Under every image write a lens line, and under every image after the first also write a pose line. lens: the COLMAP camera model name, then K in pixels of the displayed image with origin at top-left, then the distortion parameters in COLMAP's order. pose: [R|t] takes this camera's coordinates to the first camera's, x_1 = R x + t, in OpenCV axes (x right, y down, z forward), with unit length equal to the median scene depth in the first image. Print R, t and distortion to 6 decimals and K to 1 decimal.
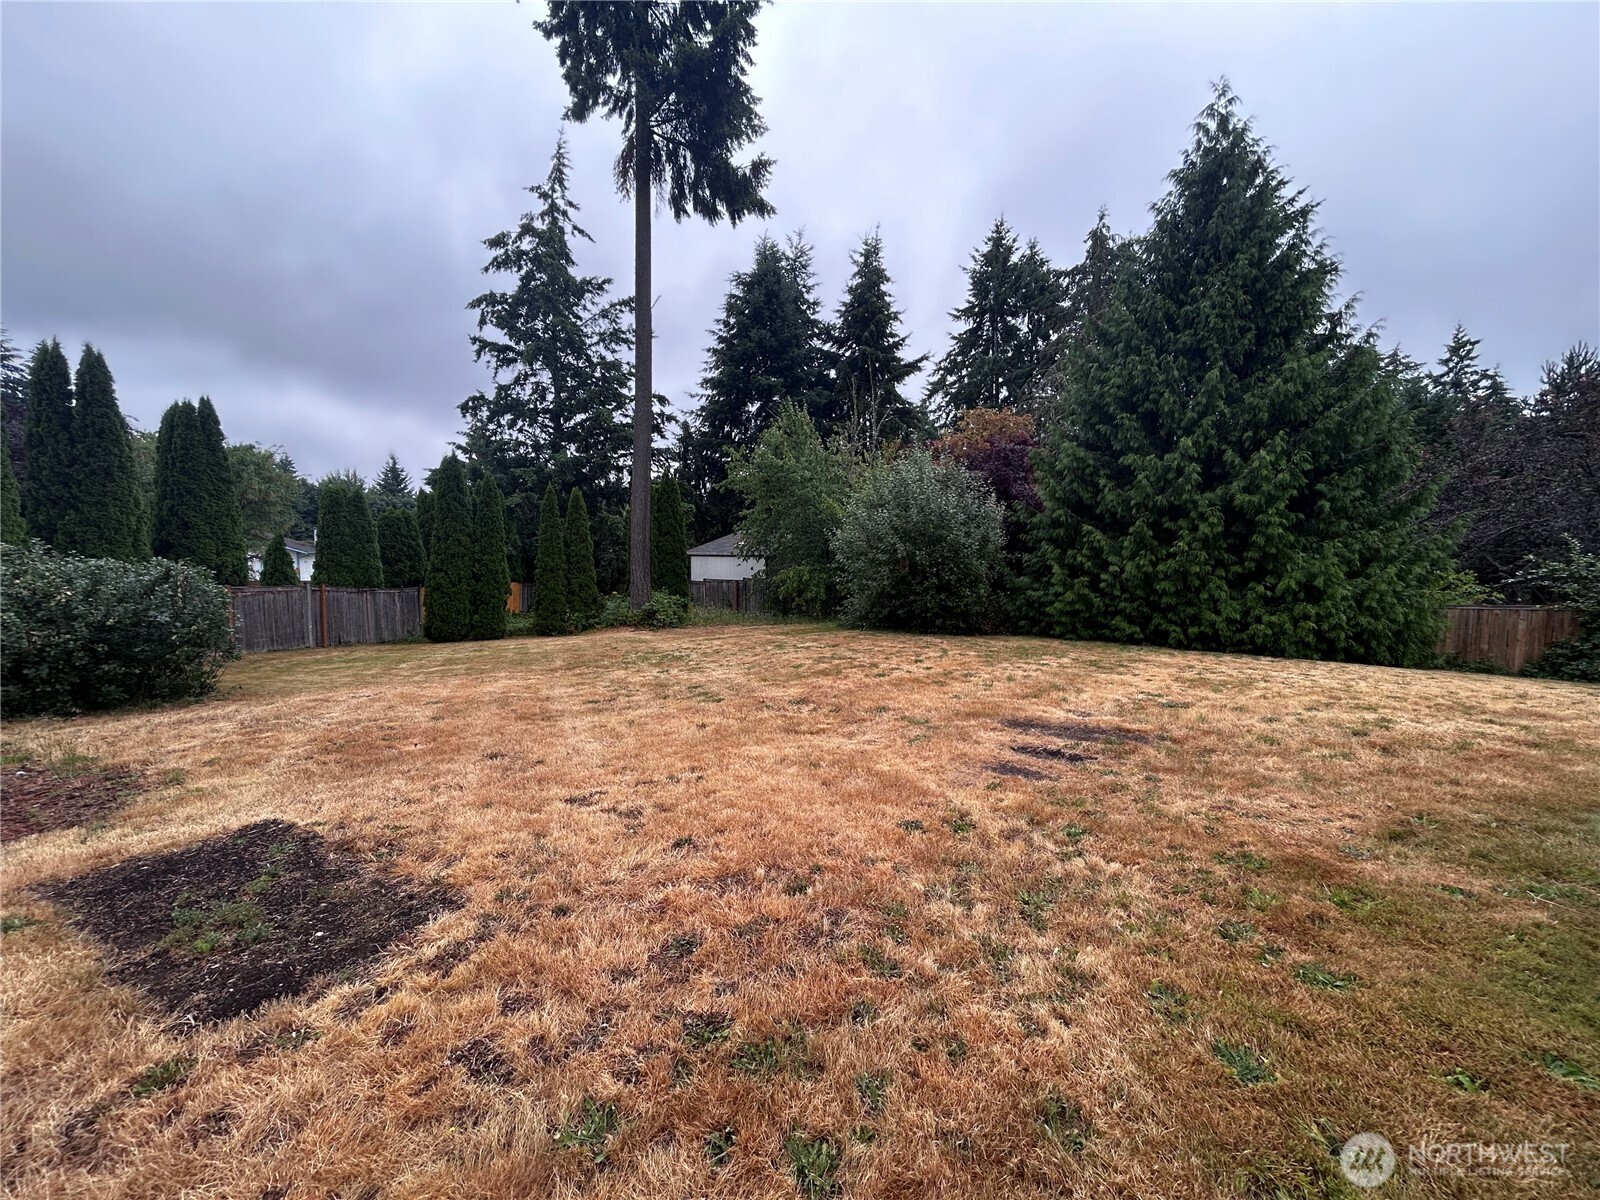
lens RADIAL K [[646.6, 0, 794.2], [0, 646.6, 602.3], [0, 0, 1]] dist [-0.001054, 0.000352]
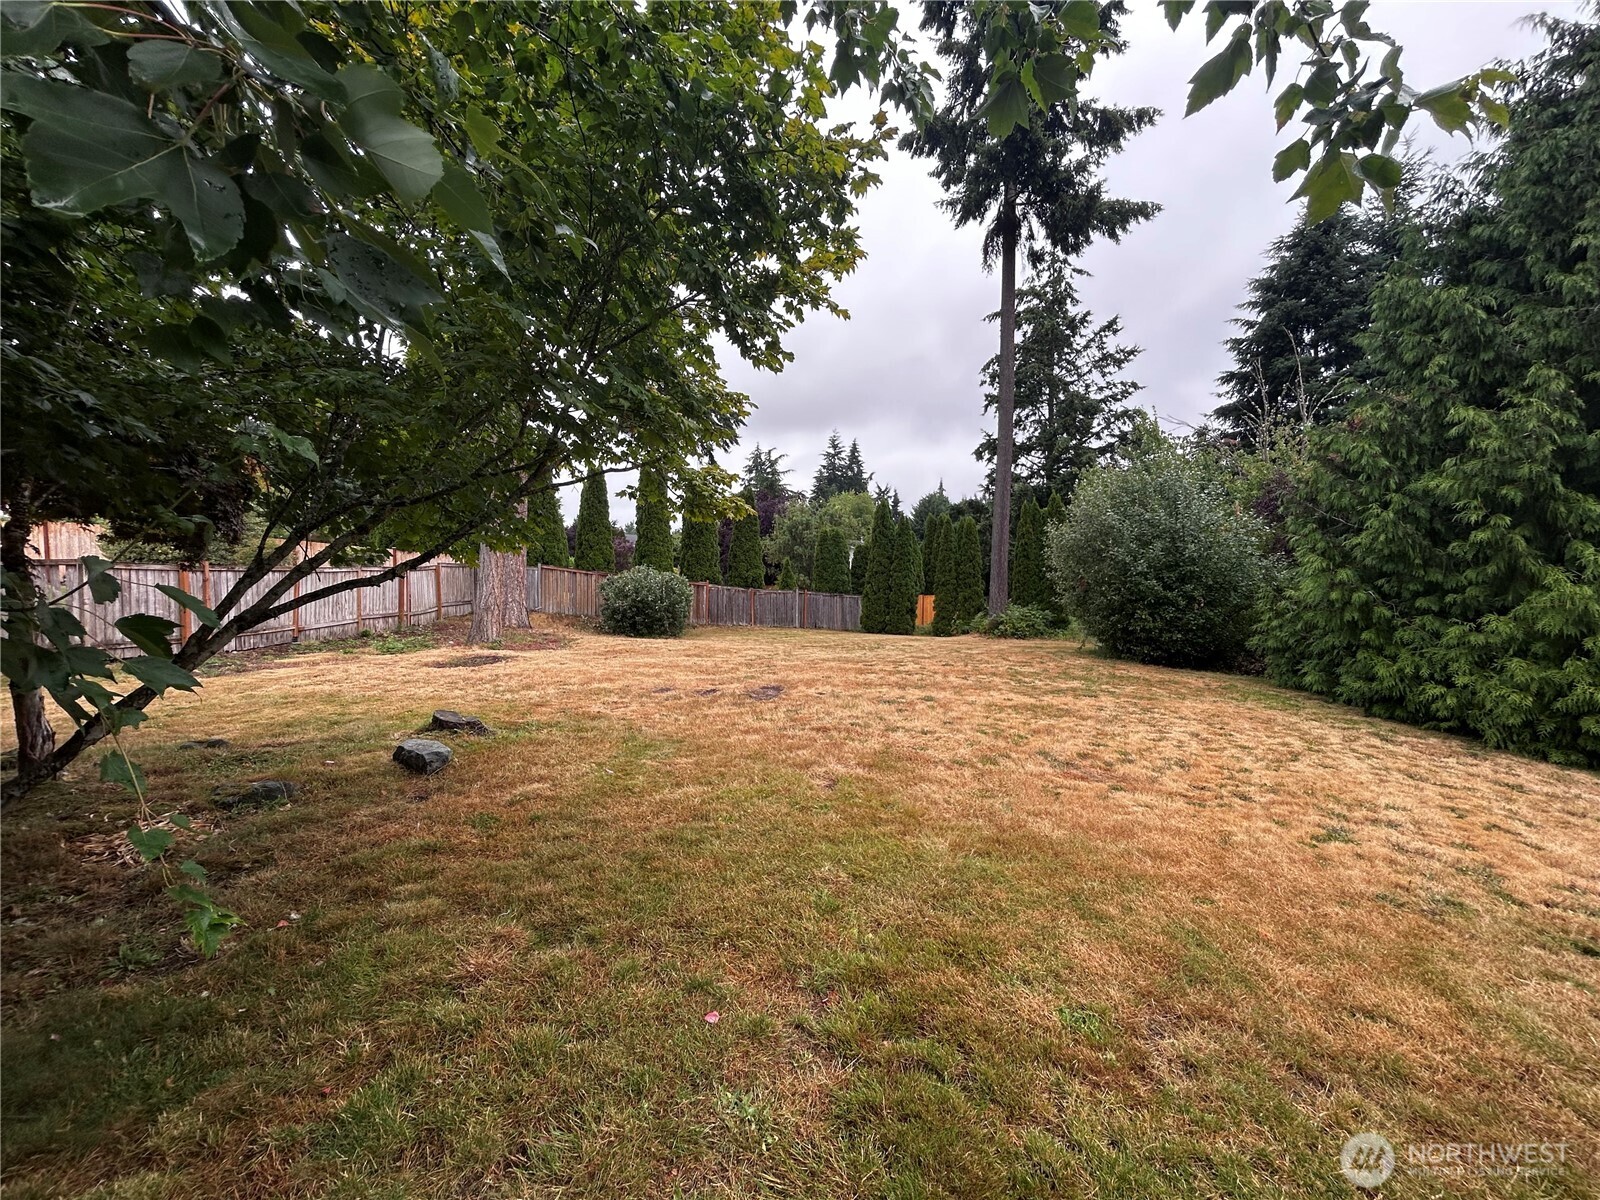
lens RADIAL K [[646.6, 0, 798.2], [0, 646.6, 602.9], [0, 0, 1]] dist [-0.001054, 0.000352]
pose [[0.552232, 0.044971, -0.832477, 0.672433], [-0.066497, 0.997739, 0.009787, -0.010201], [0.831034, 0.049953, 0.553973, 0.093764]]
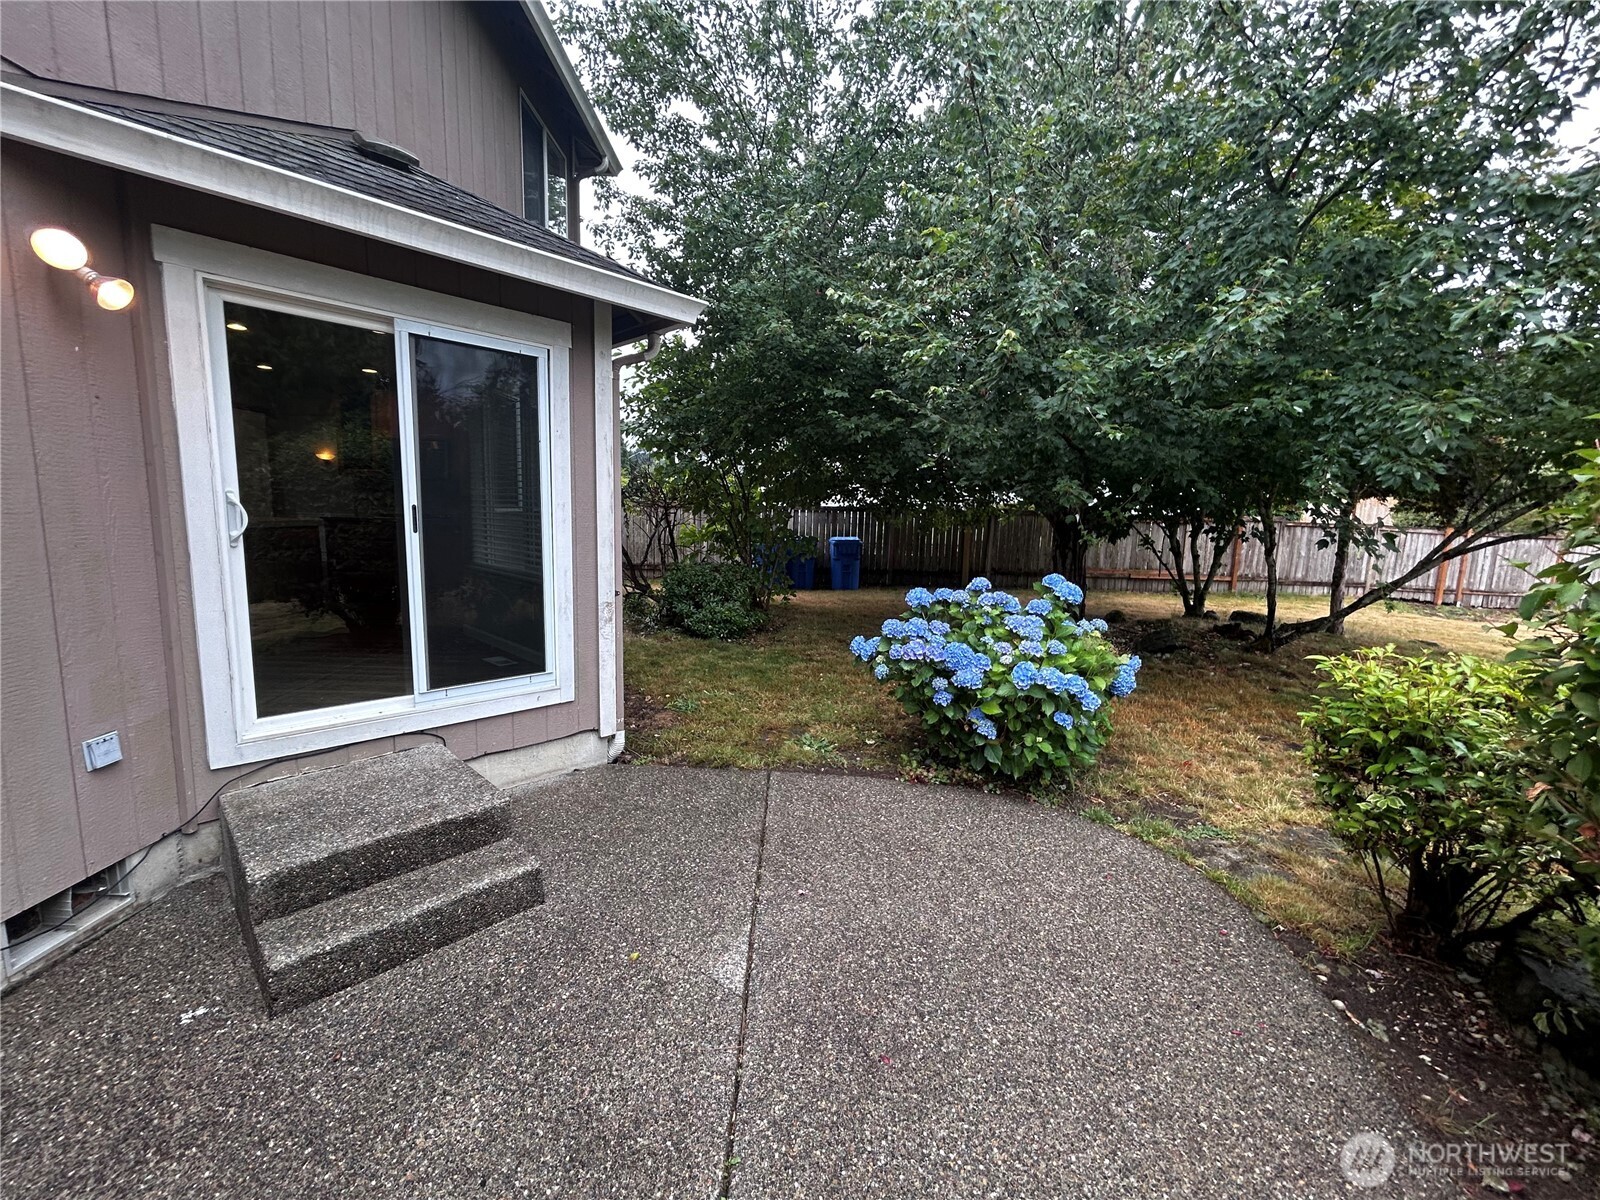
lens RADIAL K [[646.6, 0, 802.7], [0, 646.6, 598.4], [0, 0, 1]] dist [-0.001054, 0.000352]
pose [[-0.825950, 0.044614, -0.561976, 1.391529], [-0.076474, 0.978782, 0.190098, -0.007338], [0.558533, 0.199988, -0.805013, 0.278565]]
